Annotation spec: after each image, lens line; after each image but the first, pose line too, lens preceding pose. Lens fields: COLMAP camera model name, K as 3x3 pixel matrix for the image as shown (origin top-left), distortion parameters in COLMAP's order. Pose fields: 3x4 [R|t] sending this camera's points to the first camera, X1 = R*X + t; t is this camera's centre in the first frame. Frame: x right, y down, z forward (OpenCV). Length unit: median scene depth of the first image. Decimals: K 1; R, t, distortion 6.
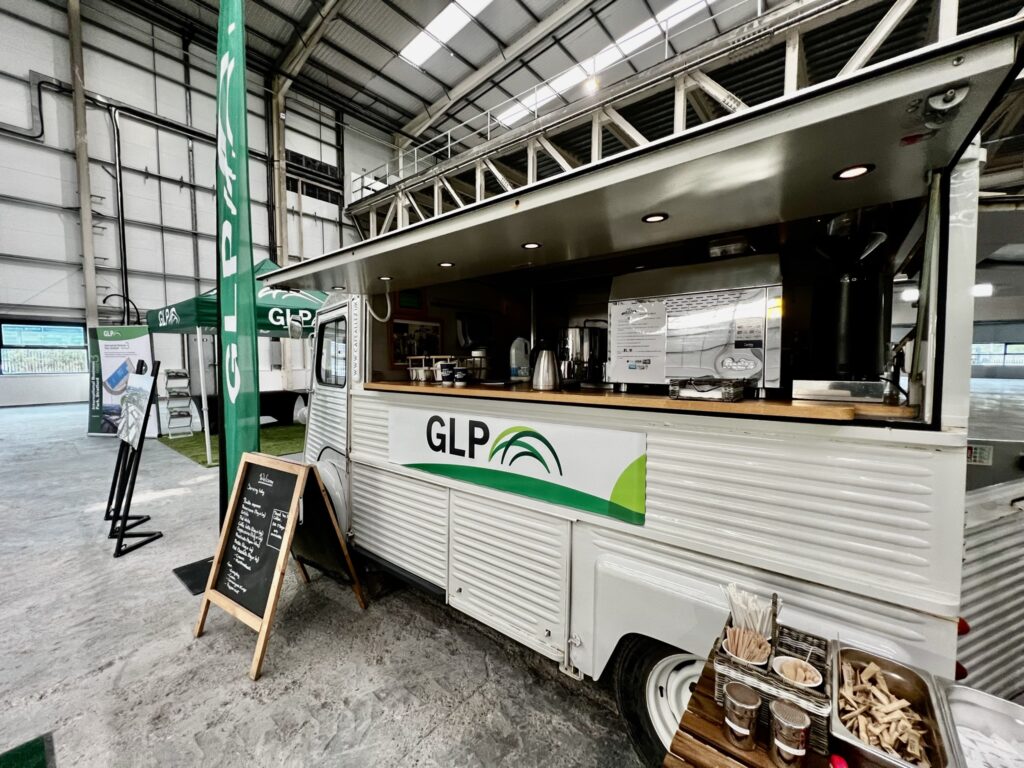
lens RADIAL K [[408.2, 0, 509.8], [0, 408.2, 382.3], [0, 0, 1]] dist [0.000456, -0.000410]
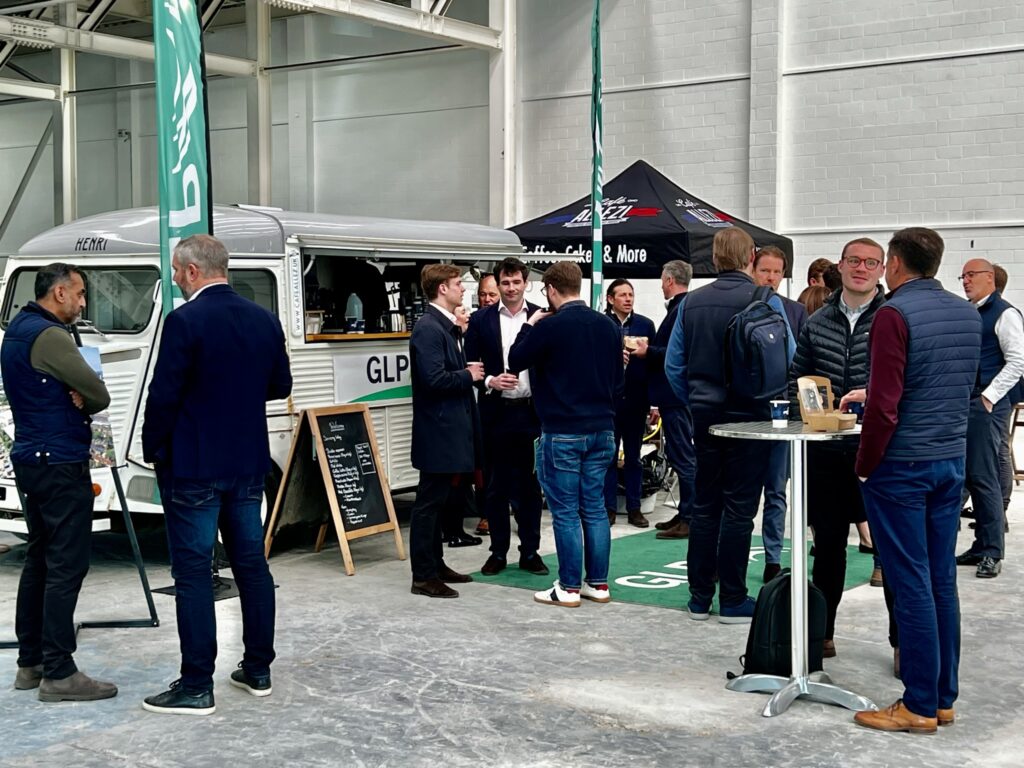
lens RADIAL K [[1510.9, 0, 512.5], [0, 1510.9, 384.4], [0, 0, 1]] dist [0.004589, 0.000000]
pose [[-0.060367, -0.051074, 0.996869, -0.798846], [0.065047, 0.996366, 0.054987, -0.010604], [-0.996055, 0.068163, -0.056825, 0.131329]]
